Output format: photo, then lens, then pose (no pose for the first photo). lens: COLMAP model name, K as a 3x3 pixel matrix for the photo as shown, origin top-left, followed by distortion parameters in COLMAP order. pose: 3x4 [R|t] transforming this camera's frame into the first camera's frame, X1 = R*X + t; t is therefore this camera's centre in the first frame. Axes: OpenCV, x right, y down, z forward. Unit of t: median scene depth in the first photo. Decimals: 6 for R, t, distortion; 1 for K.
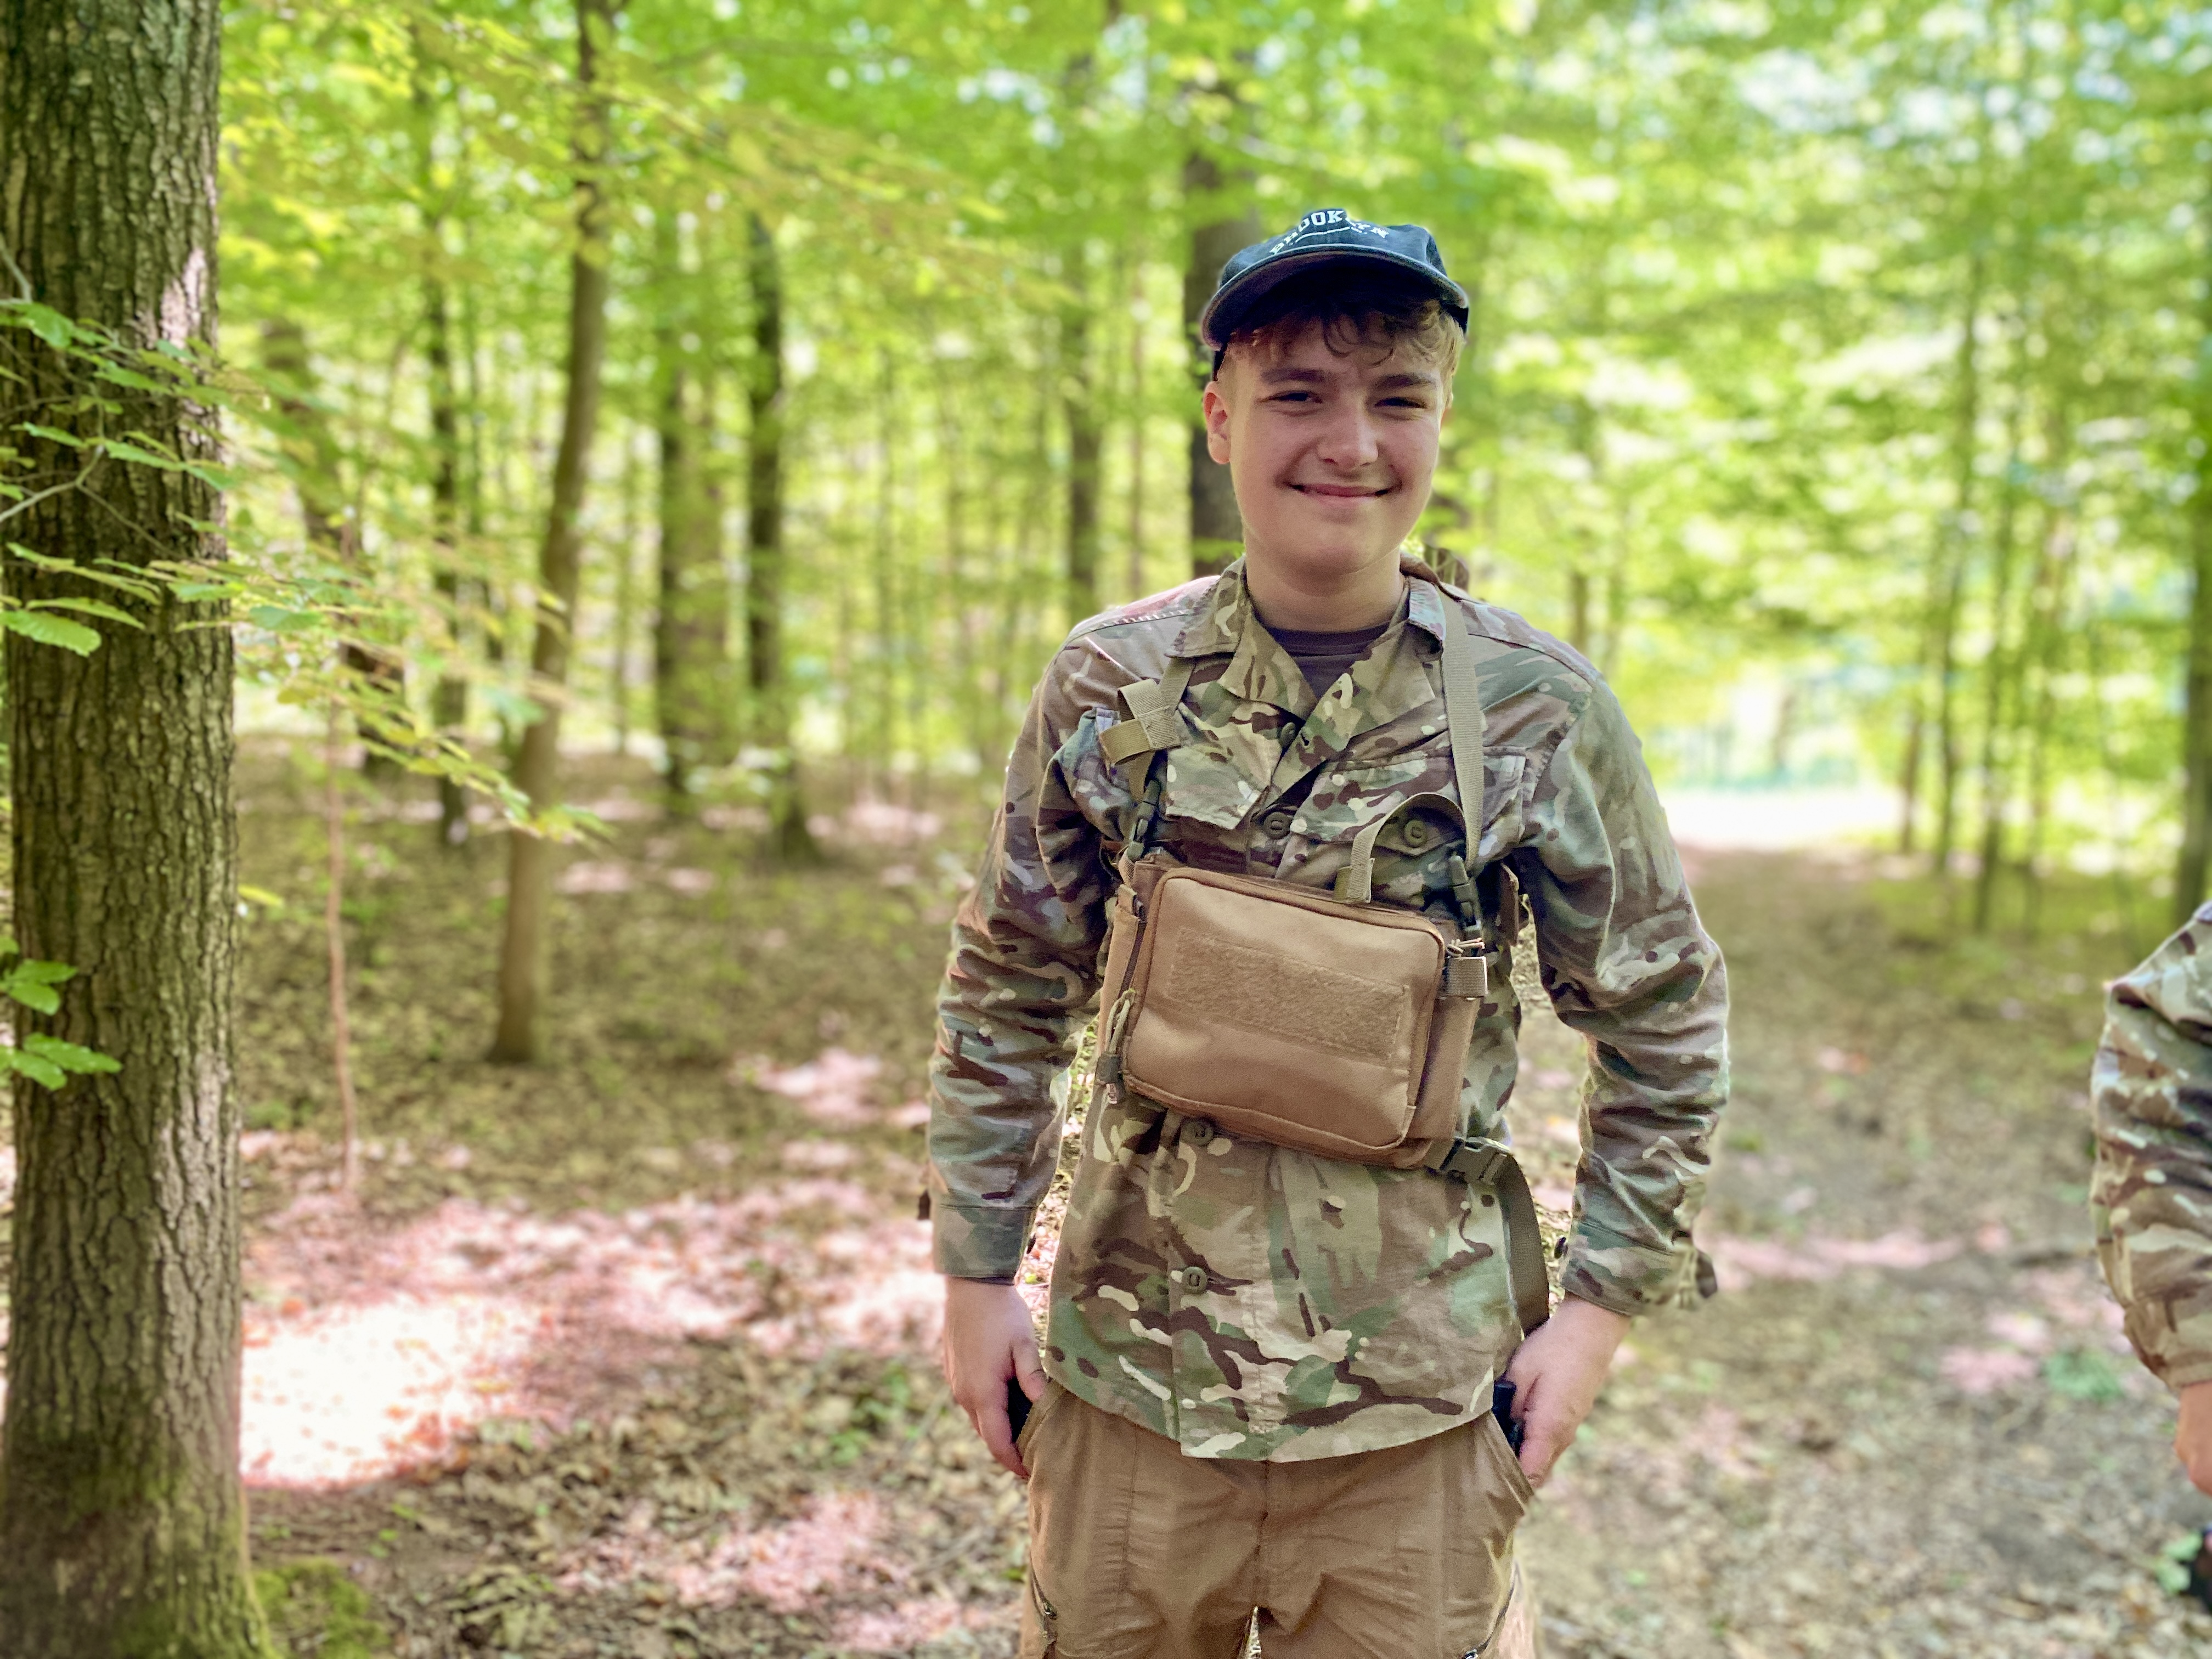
lens RADIAL K [[1596.0, 0, 1098.7], [0, 1596.0, 850.8], [0, 0, 1]] dist [0.010601, 0.001623]
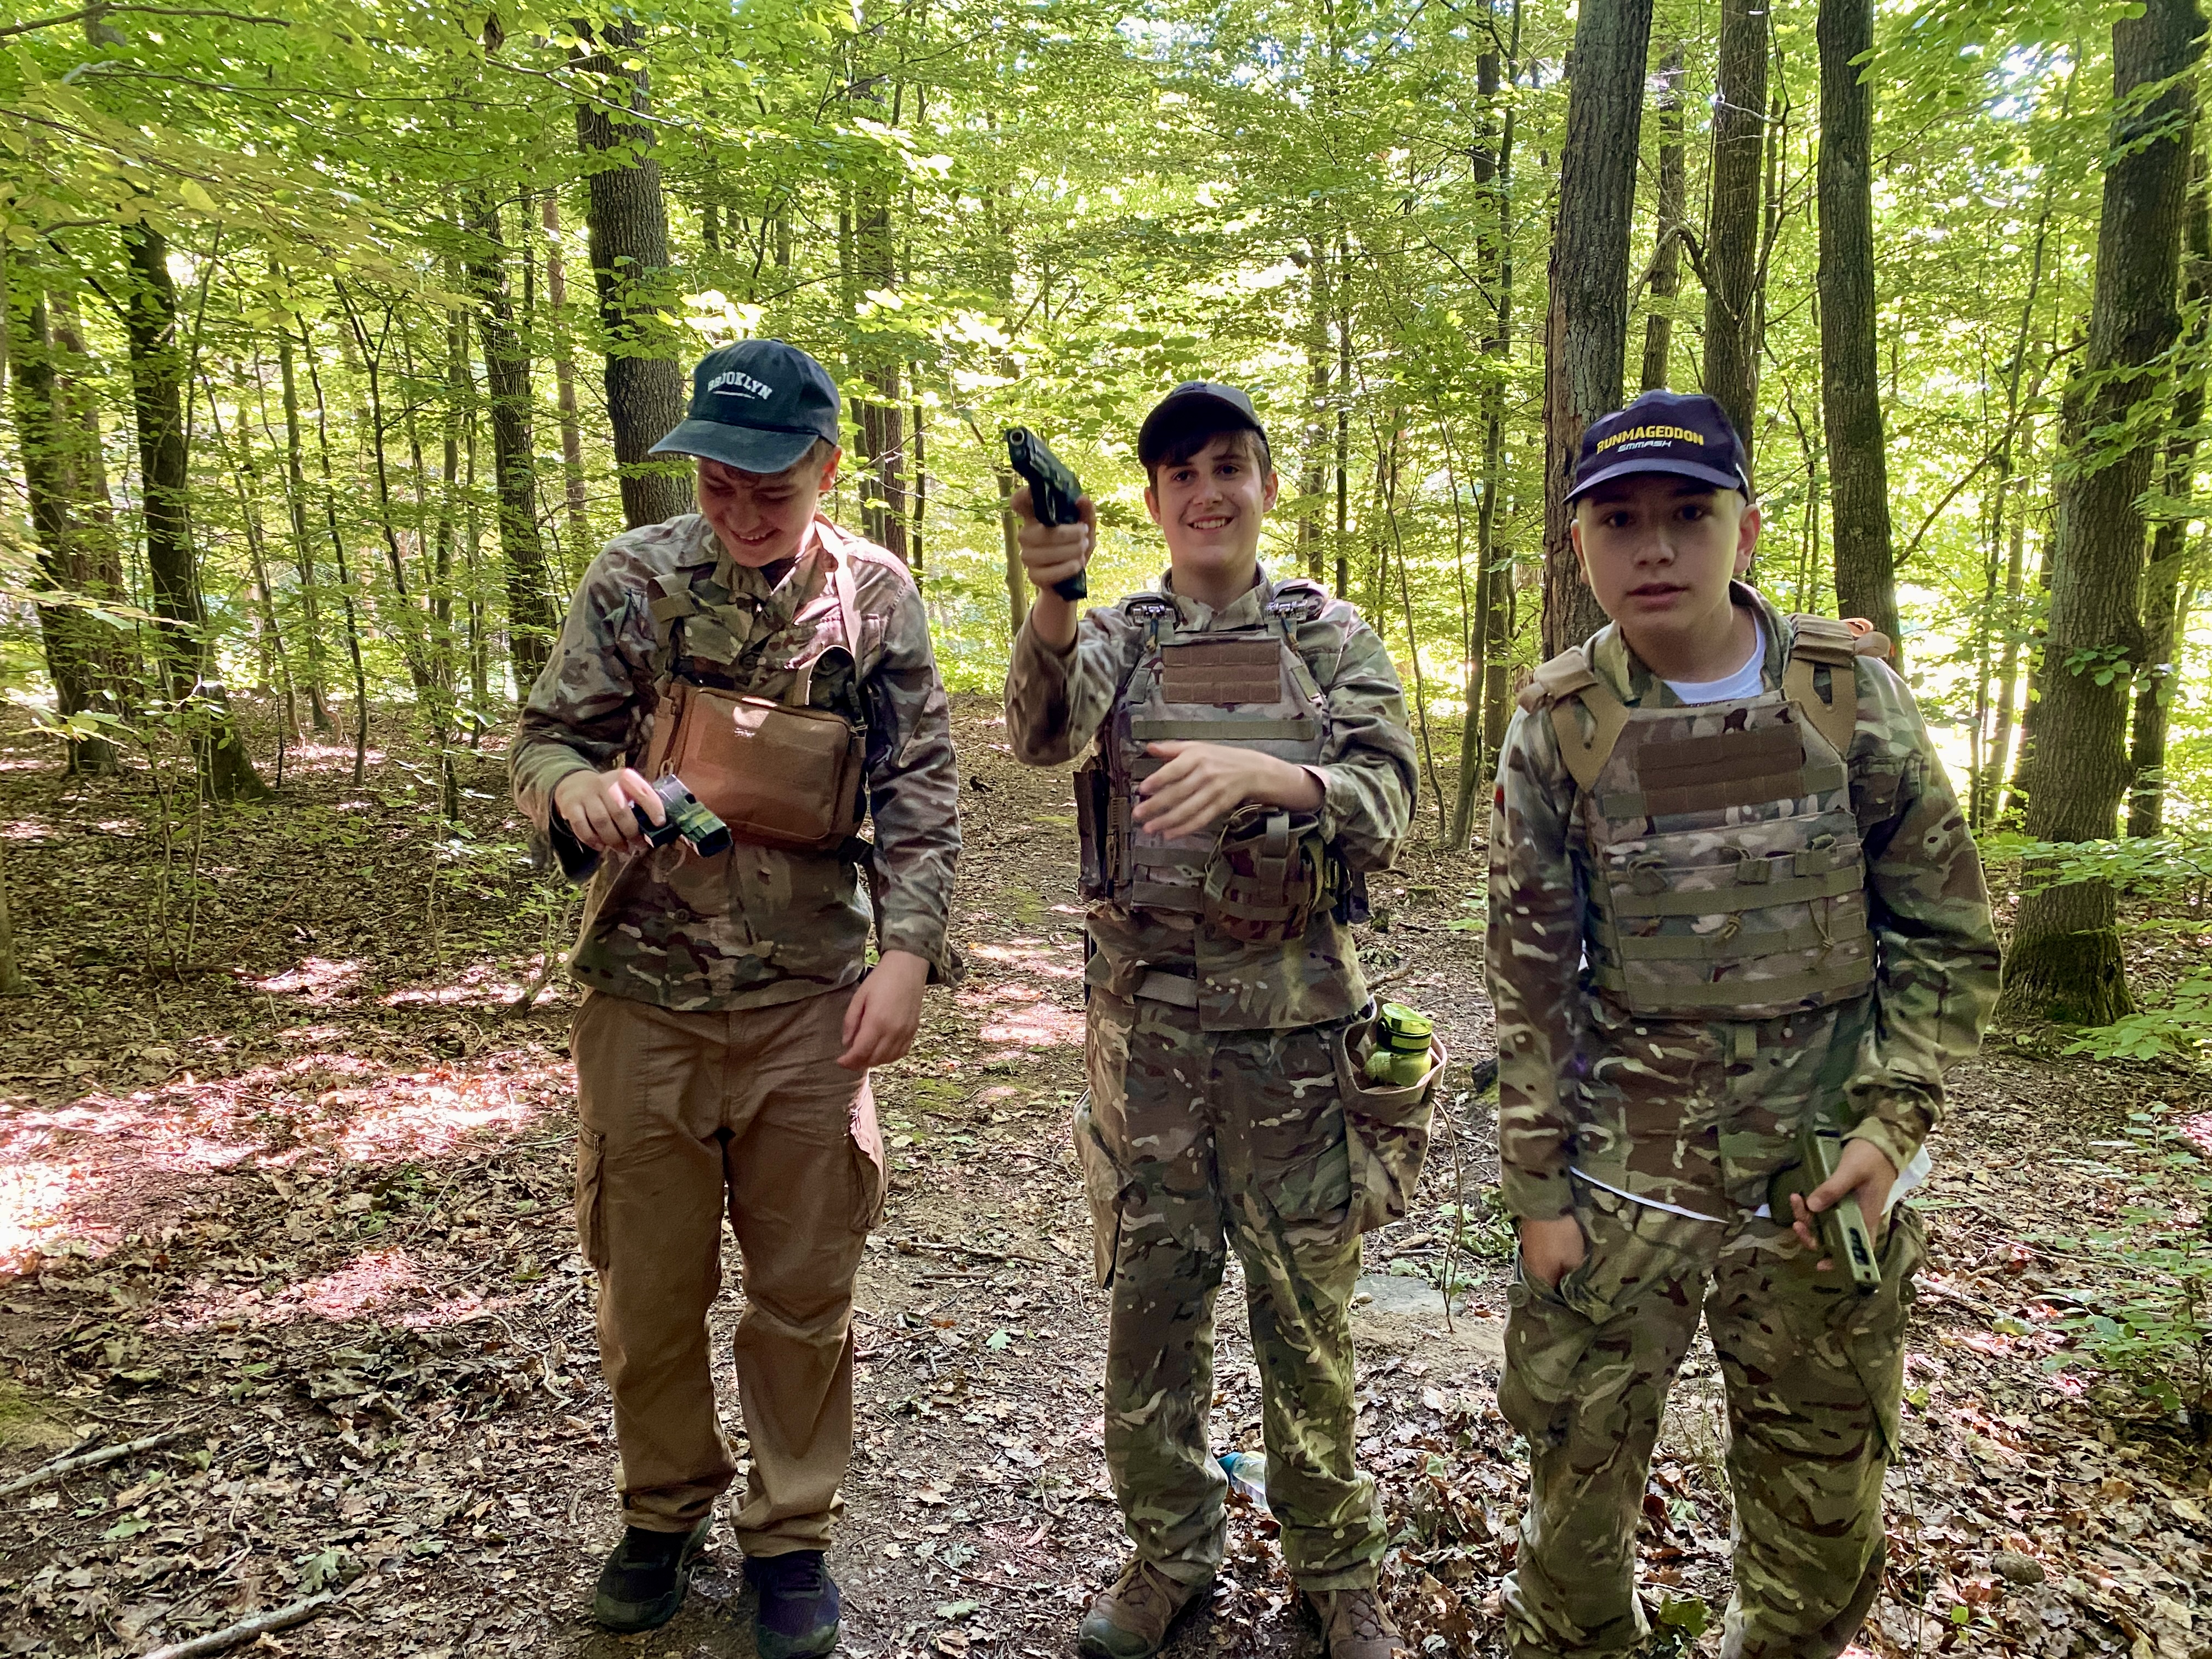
lens RADIAL K [[1596.0, 0, 1138.5], [0, 1596.0, 823.1], [0, 0, 1]] dist [0.010601, 0.001623]
pose [[0.939772, -0.094832, 0.328384, 0.023392], [0.080380, 0.995114, 0.057340, 0.033081], [-0.332217, -0.027491, 0.942802, -0.363530]]
